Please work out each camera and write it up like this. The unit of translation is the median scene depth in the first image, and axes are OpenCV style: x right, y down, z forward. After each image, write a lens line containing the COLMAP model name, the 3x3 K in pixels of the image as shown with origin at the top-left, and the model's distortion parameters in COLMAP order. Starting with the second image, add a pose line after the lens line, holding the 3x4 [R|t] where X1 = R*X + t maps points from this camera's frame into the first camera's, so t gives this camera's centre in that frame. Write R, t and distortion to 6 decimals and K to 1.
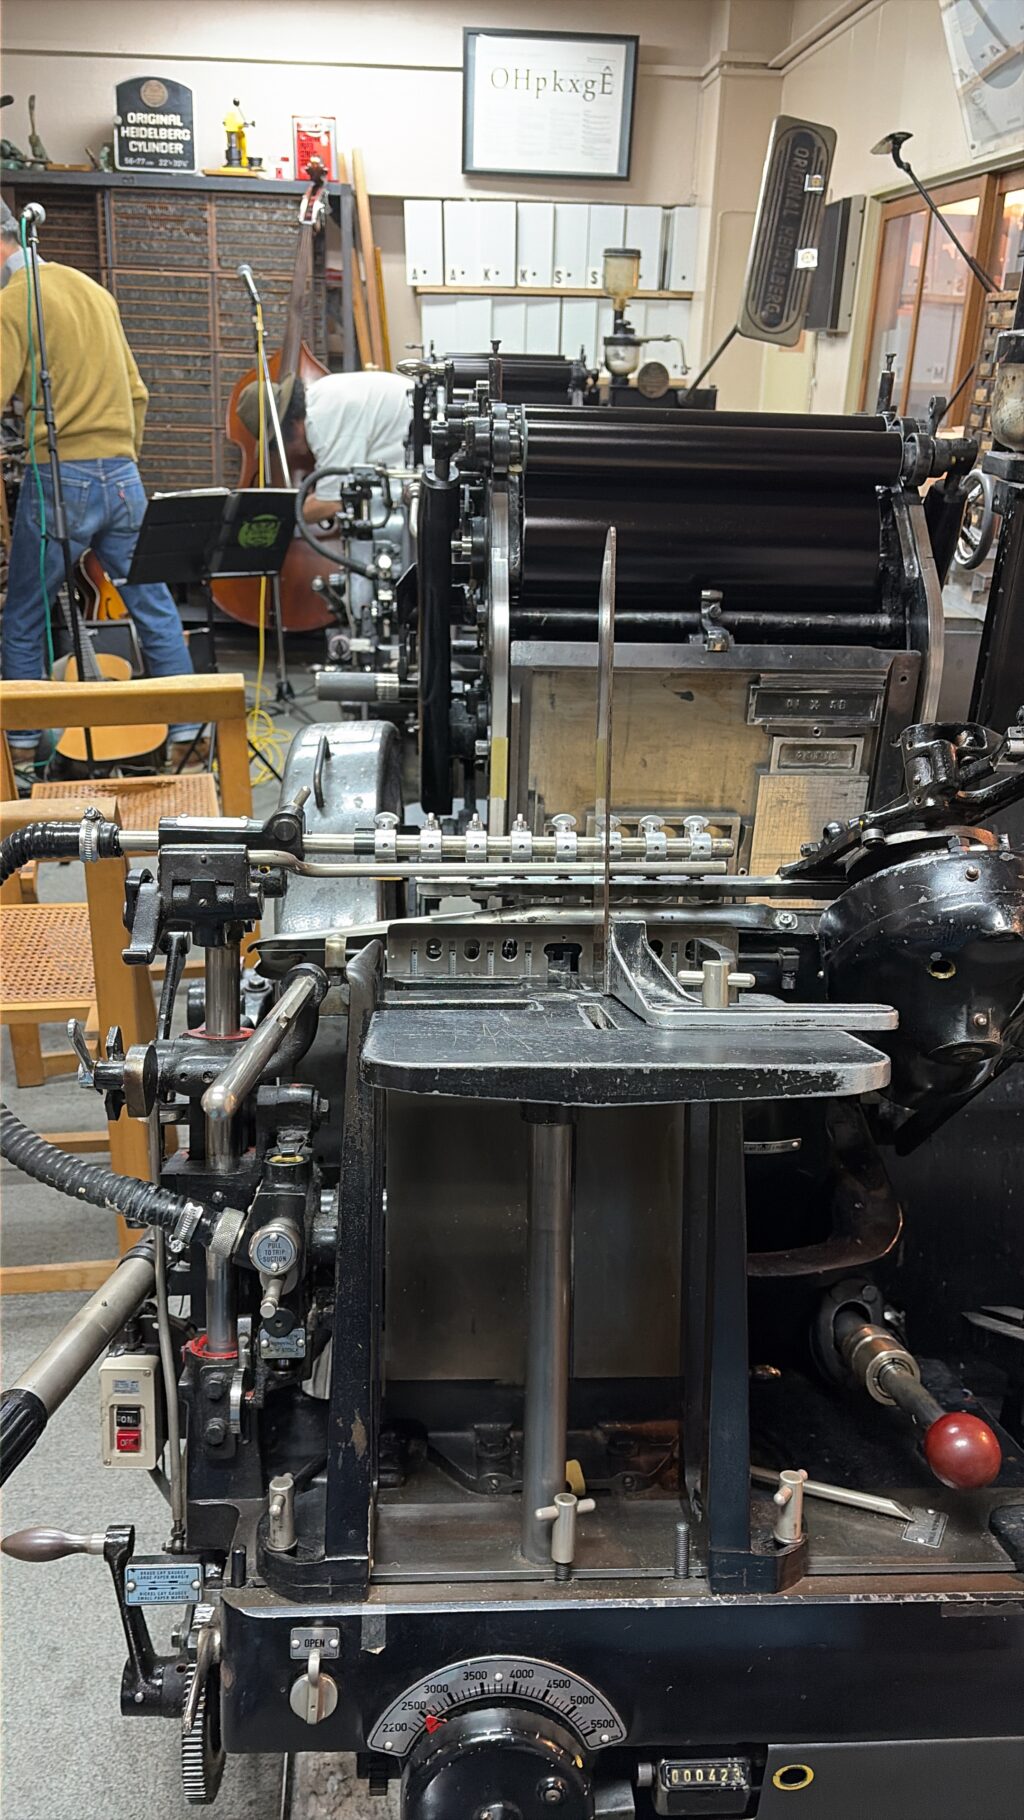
lens RADIAL K [[1321.2, 0, 513.4], [0, 1321.2, 920.8], [0, 0, 1]] dist [0.068331, -0.079635]
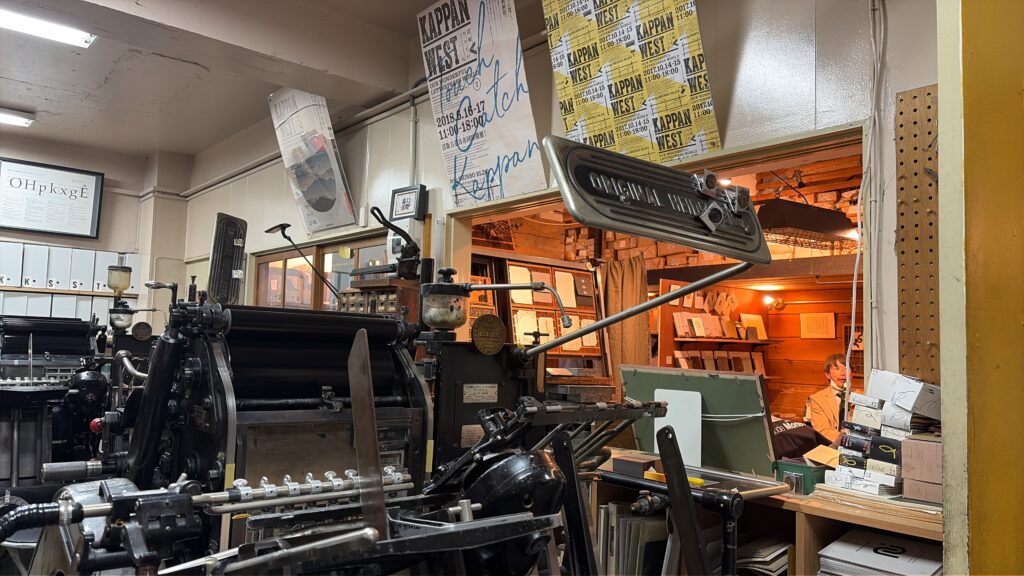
lens RADIAL K [[743.4, 0, 512.0], [0, 743.4, 288.0], [0, 0, 1]] dist [0.068331, -0.079635]
pose [[0.796054, 0.048011, 0.603318, -0.111104], [0.232978, 0.895722, -0.378685, 0.041274], [-0.558587, 0.442014, 0.701858, -0.014712]]
